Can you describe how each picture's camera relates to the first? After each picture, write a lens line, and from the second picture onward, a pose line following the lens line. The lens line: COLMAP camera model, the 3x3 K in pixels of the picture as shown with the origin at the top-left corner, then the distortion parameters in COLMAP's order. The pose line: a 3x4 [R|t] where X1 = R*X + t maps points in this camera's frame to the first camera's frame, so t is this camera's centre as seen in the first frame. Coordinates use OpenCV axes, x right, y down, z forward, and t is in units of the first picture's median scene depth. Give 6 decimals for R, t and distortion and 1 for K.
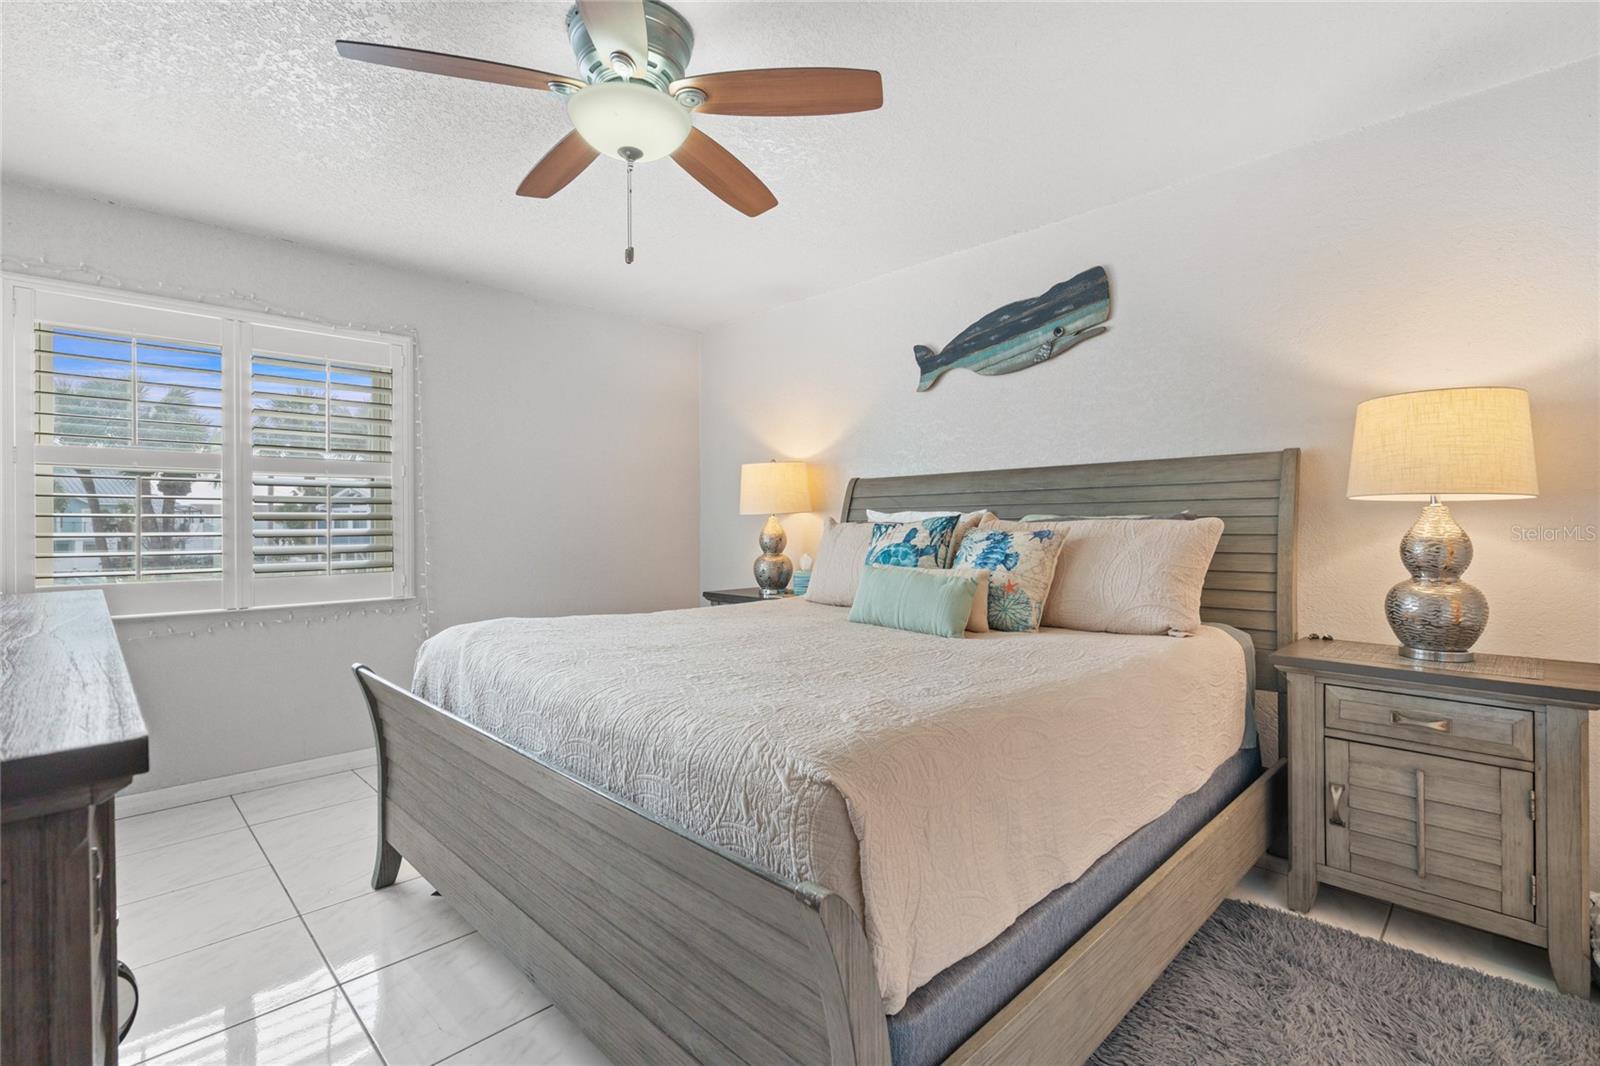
lens RADIAL K [[729.6, 0, 784.9], [0, 729.6, 525.7], [0, 0, 1]] dist [-0.001912, 0.001724]
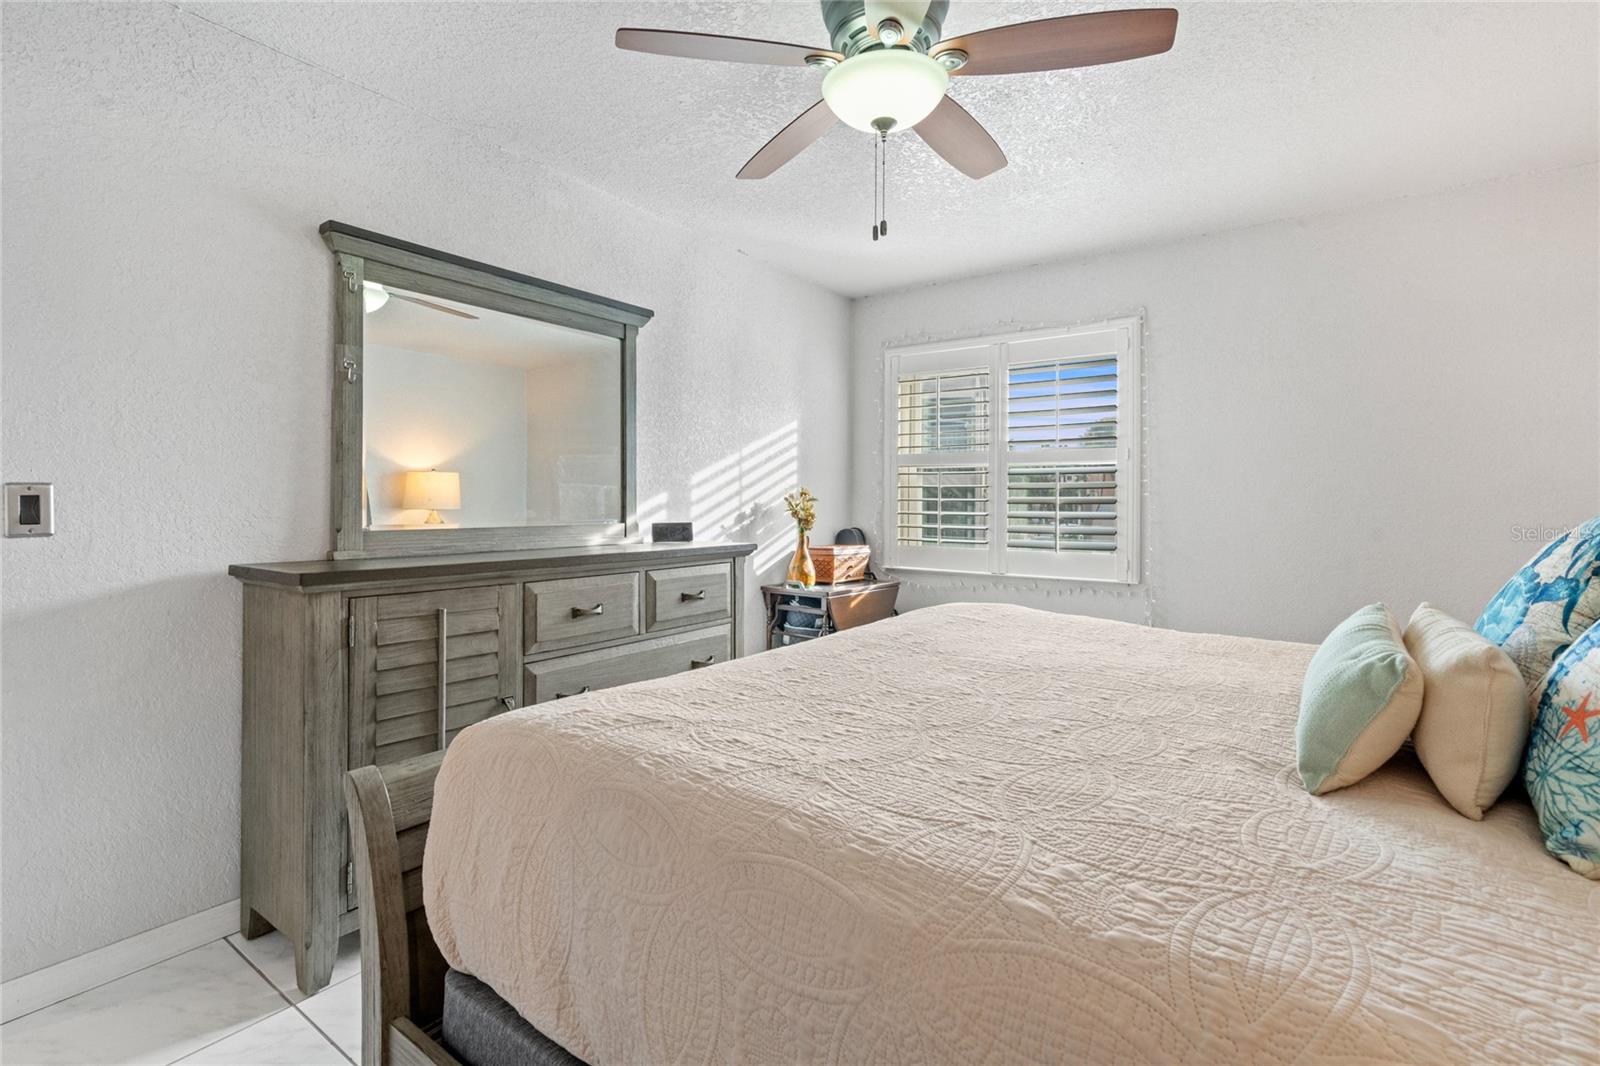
lens RADIAL K [[729.6, 0, 775.7], [0, 729.6, 506.7], [0, 0, 1]] dist [-0.001912, 0.001724]
pose [[0.133655, 0.008495, -0.990991, 0.416747], [-0.009394, 0.999929, 0.007305, -0.007188], [0.990983, 0.008333, 0.133725, 0.423282]]
